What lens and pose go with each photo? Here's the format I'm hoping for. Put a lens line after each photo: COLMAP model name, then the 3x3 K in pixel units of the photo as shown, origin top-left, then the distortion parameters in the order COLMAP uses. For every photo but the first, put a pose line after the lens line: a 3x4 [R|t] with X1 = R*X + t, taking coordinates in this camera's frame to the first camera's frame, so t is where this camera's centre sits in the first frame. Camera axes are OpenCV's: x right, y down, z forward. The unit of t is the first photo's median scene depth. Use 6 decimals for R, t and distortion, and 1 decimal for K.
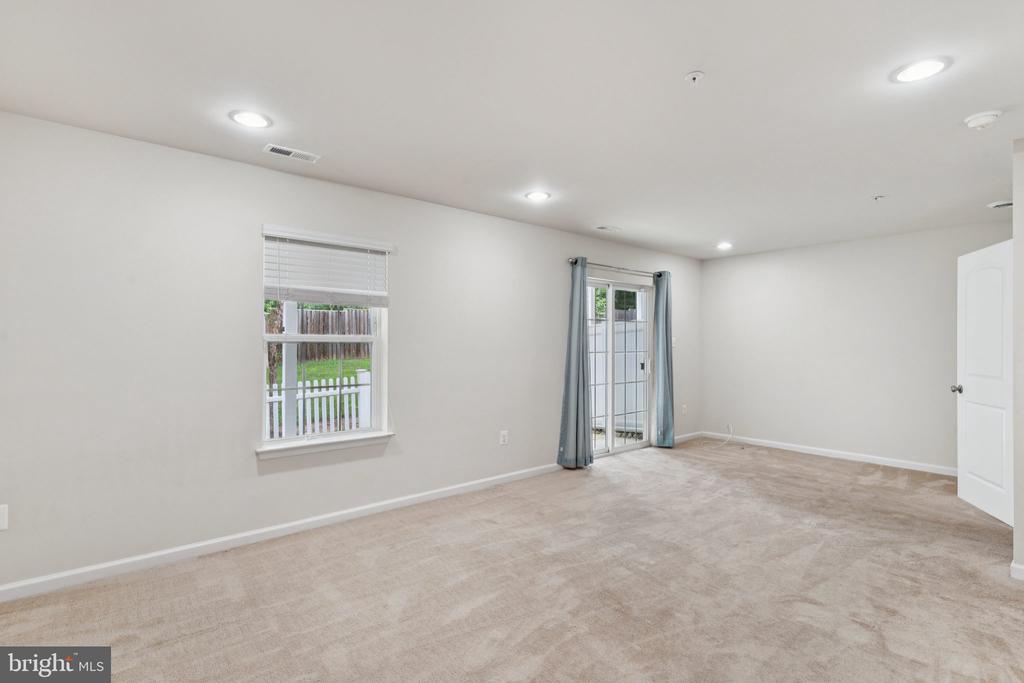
lens RADIAL K [[486.5, 0, 516.4], [0, 486.5, 344.7], [0, 0, 1]] dist [-0.001395, -0.000356]
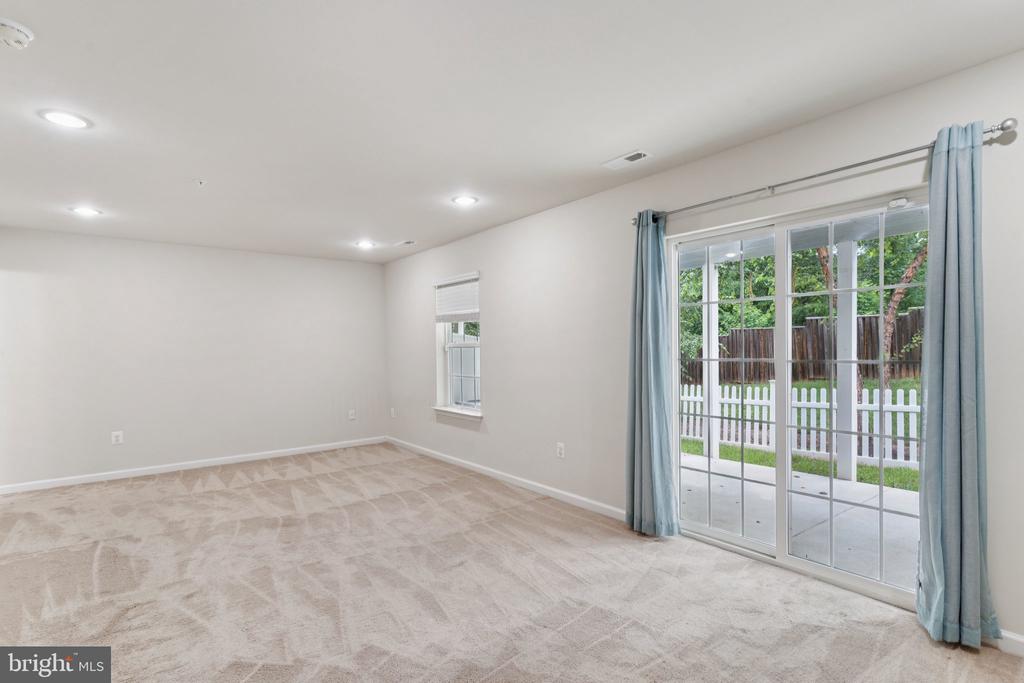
lens RADIAL K [[486.5, 0, 516.4], [0, 486.5, 344.7], [0, 0, 1]] dist [-0.001395, -0.000356]
pose [[-0.001465, -0.007244, -0.999973, 1.039140], [0.007762, 0.999944, -0.007255, 0.000648], [0.999969, -0.007772, -0.001409, 1.083720]]
